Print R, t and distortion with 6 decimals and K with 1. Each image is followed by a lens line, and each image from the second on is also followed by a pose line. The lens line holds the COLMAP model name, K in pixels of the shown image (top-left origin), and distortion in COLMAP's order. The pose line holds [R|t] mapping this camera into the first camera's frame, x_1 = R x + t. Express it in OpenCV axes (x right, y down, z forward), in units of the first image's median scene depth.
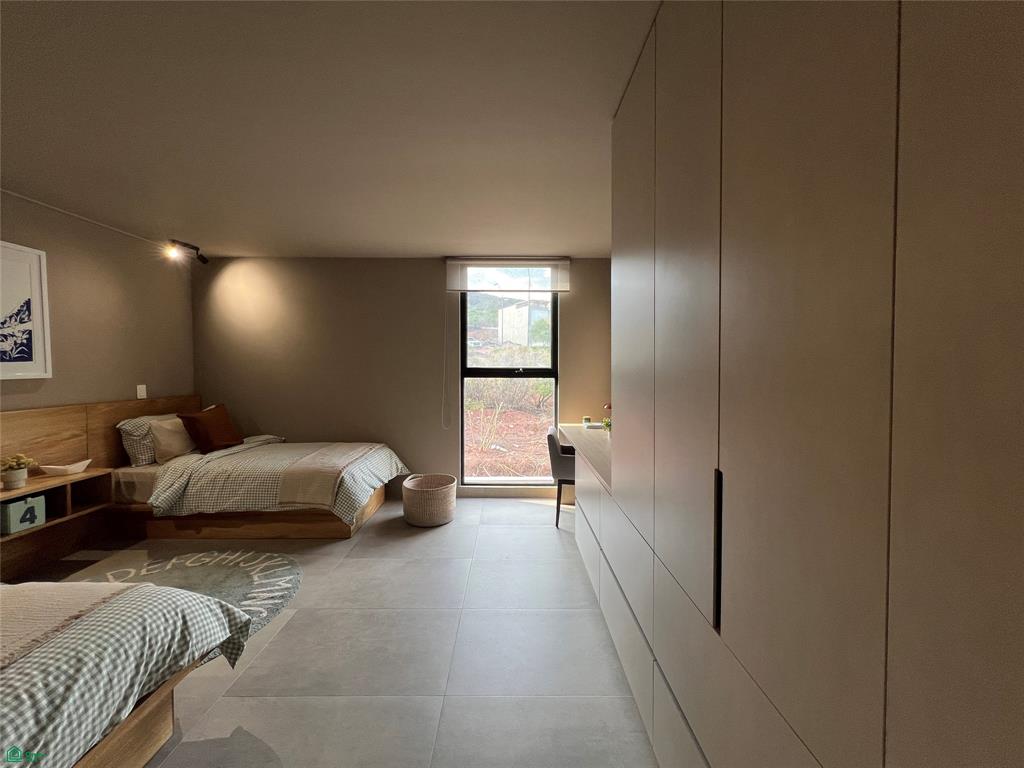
lens RADIAL K [[410.0, 0, 512.6], [0, 410.0, 382.0], [0, 0, 1]] dist [0.000807, -0.000369]
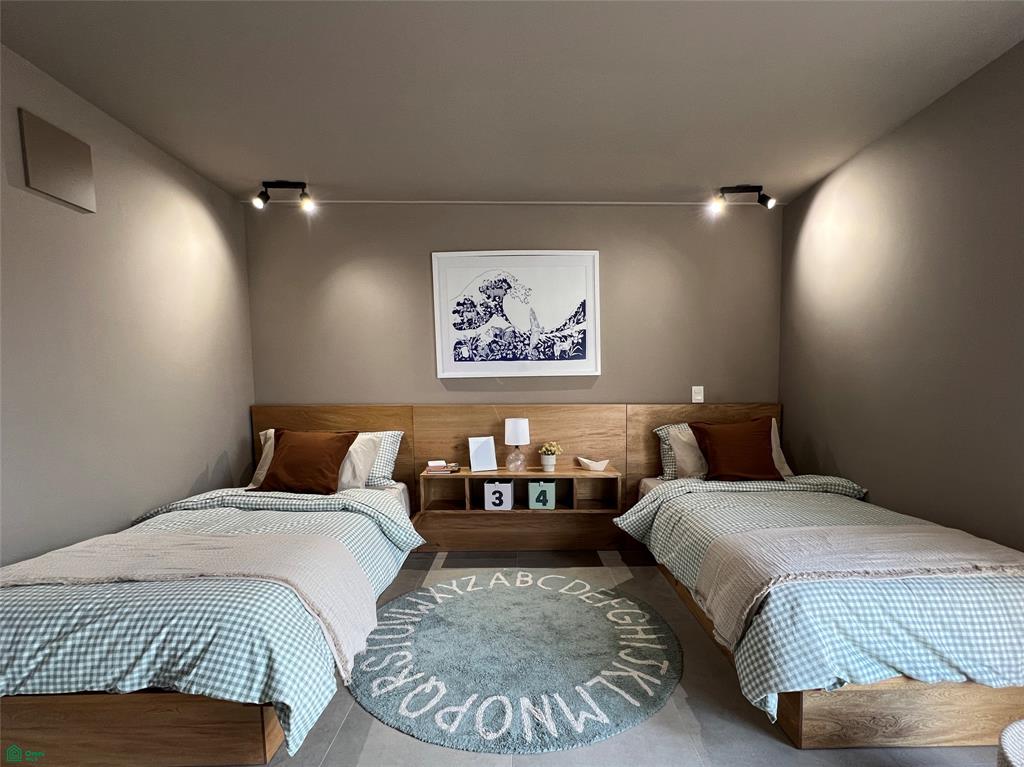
lens RADIAL K [[469.3, 0, 527.7], [0, 469.3, 424.1], [0, 0, 1]] dist [0.001012, -0.000577]
pose [[0.014721, 0.076177, -0.996986, 0.062983], [-0.034428, 0.996541, 0.075635, 0.033600], [0.999299, 0.033210, 0.017292, 0.911989]]
